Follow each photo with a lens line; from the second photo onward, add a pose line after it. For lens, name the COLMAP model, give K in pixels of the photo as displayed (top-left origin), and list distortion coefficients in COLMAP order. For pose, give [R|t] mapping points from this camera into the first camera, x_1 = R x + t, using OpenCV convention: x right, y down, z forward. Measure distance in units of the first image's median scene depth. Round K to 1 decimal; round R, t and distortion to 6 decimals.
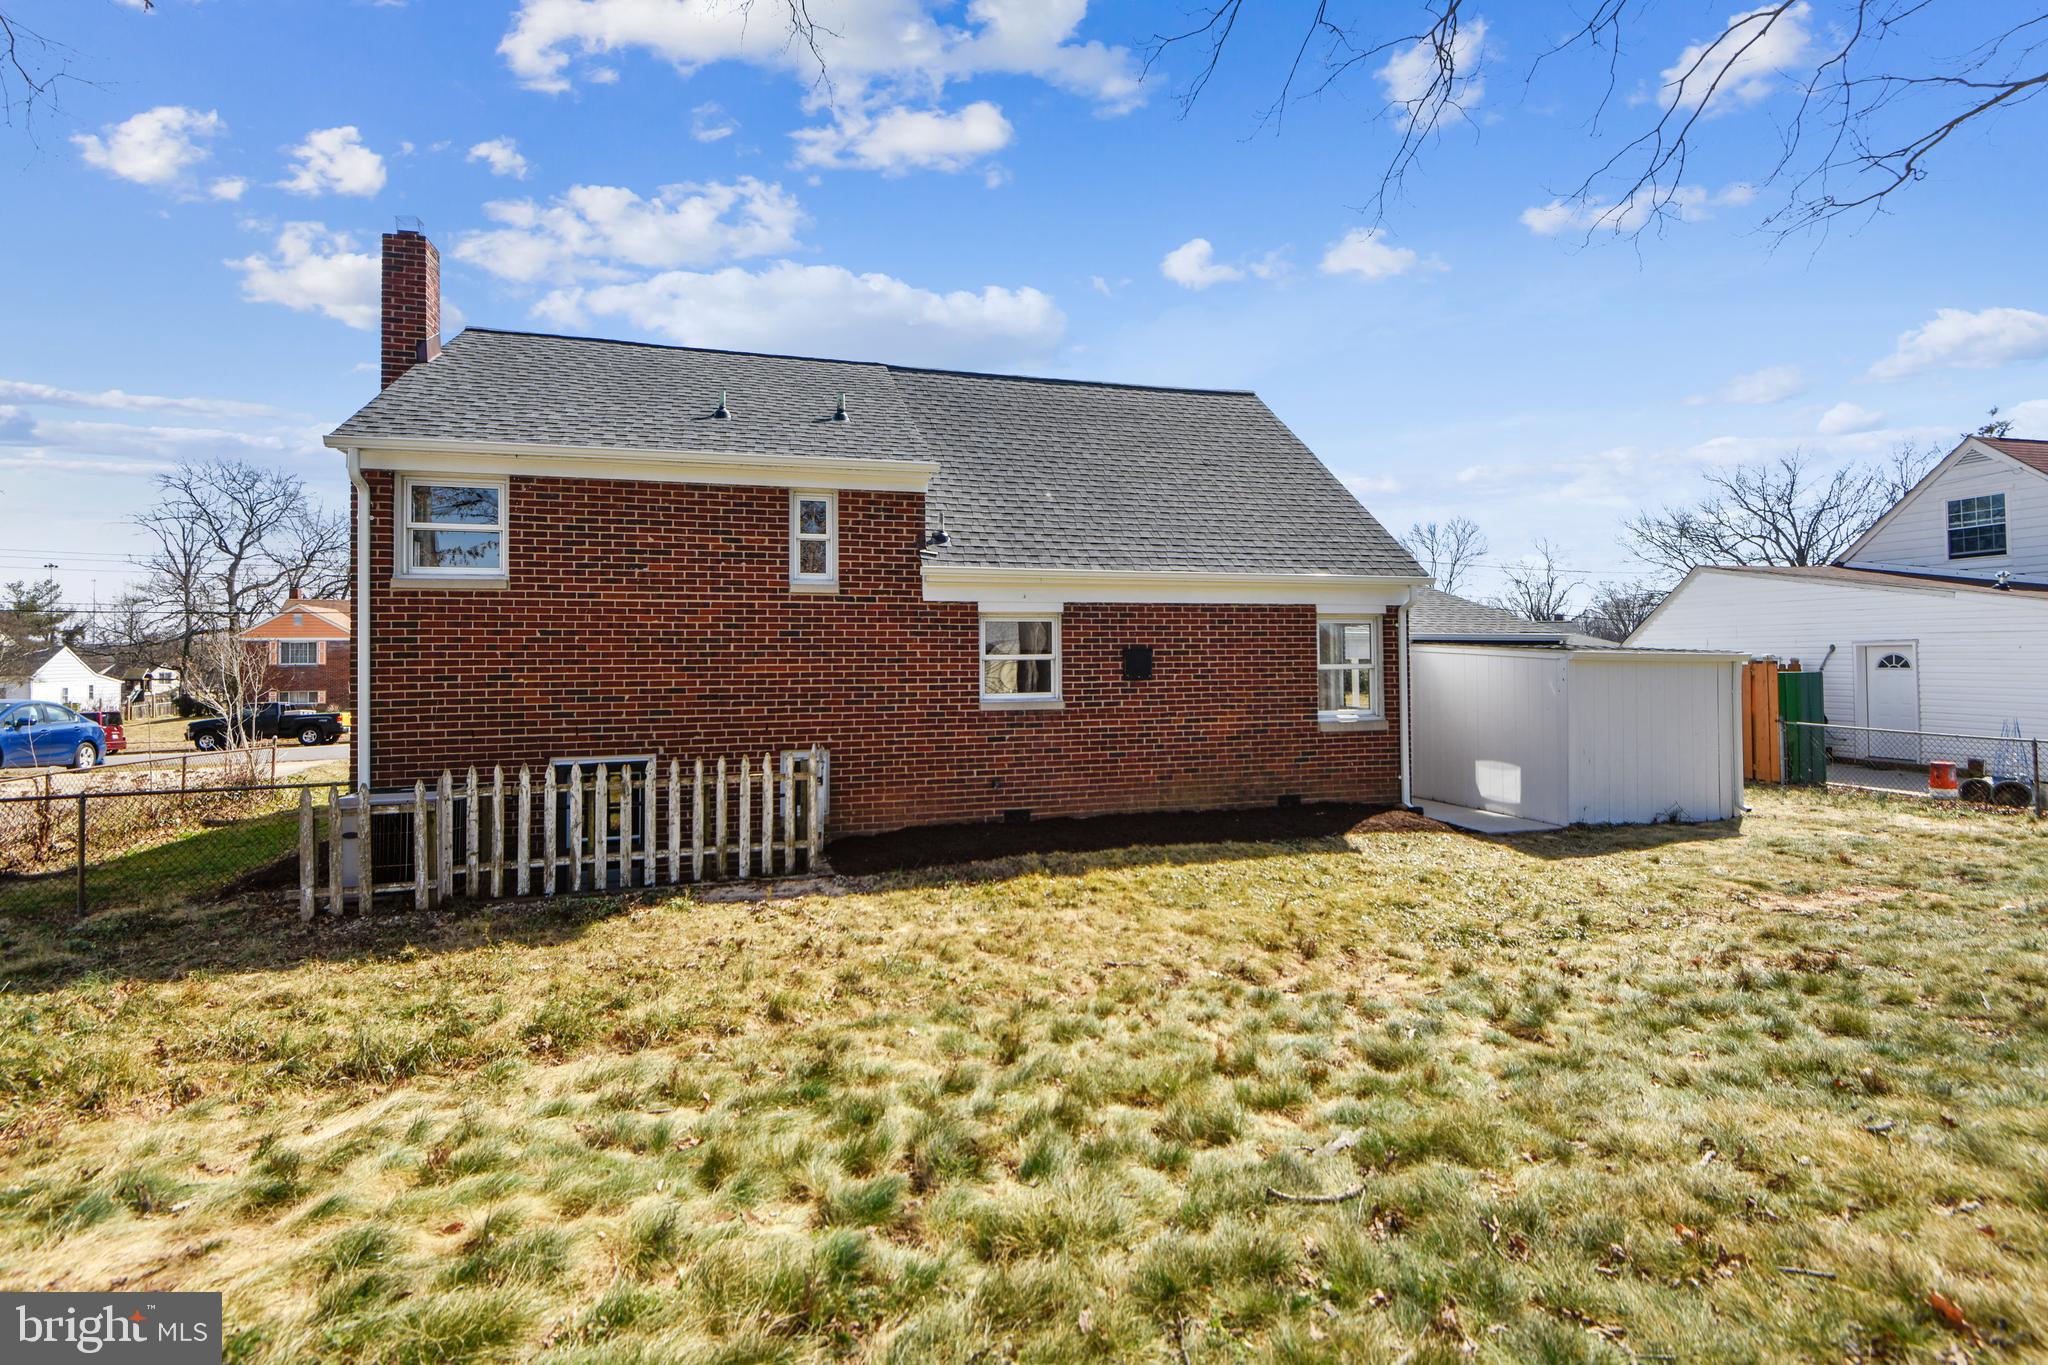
lens RADIAL K [[924.0, 0, 1029.8], [0, 924.0, 653.7], [0, 0, 1]] dist [0.000027, -0.000737]
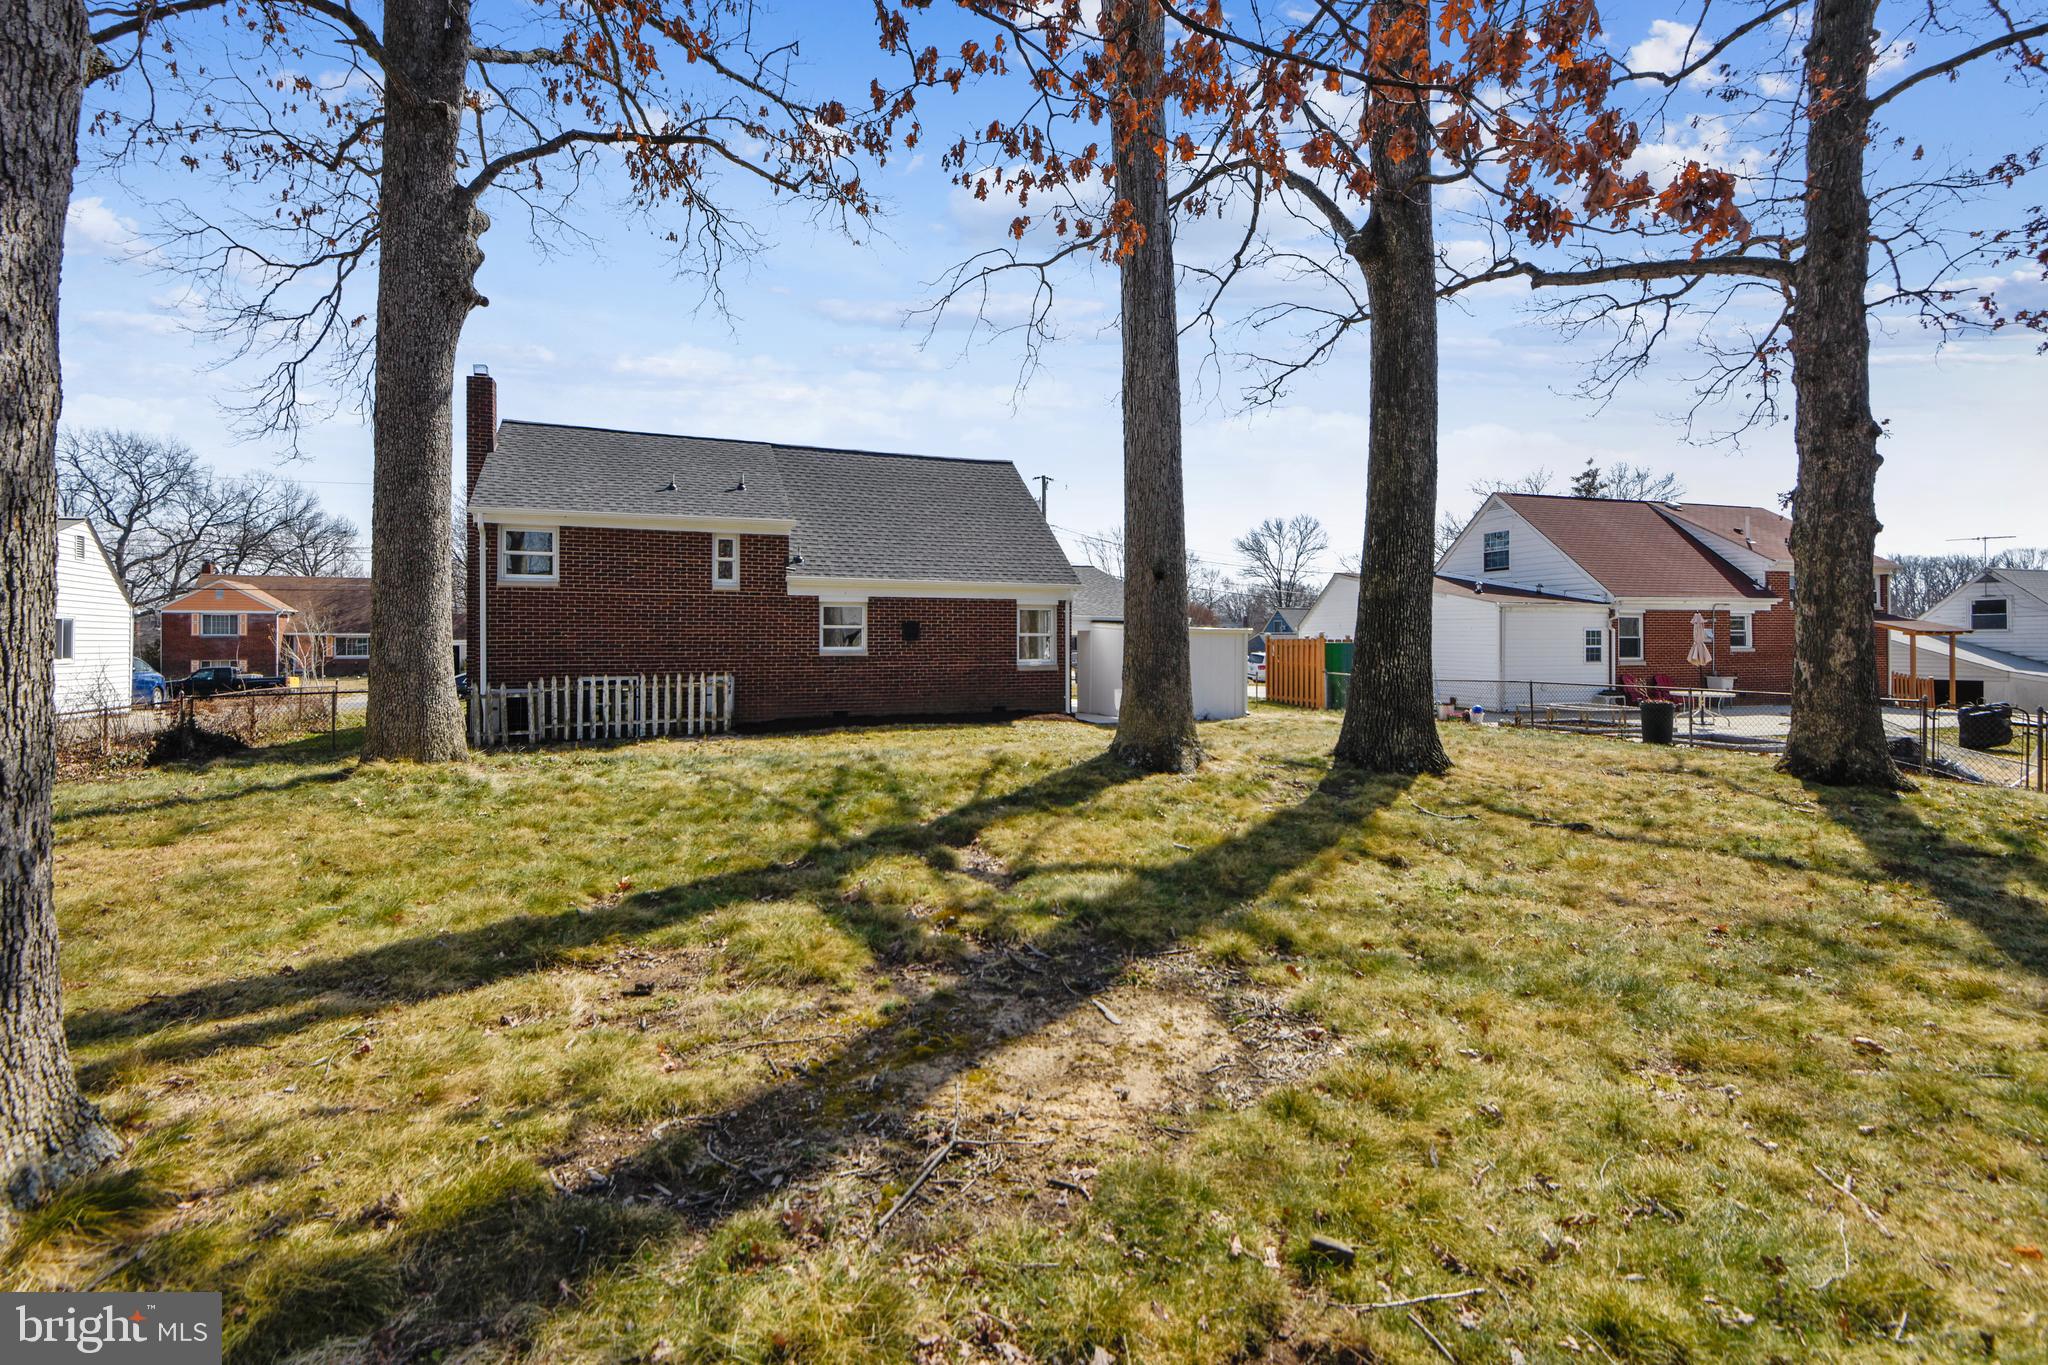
lens RADIAL K [[941.2, 0, 1035.3], [0, 941.2, 647.0], [0, 0, 1]] dist [0.010199, -0.001328]
pose [[0.994592, 0.007234, 0.103606, 0.182220], [-0.008500, 0.999895, 0.011778, 0.019508], [-0.103510, -0.012595, 0.994549, -0.915968]]
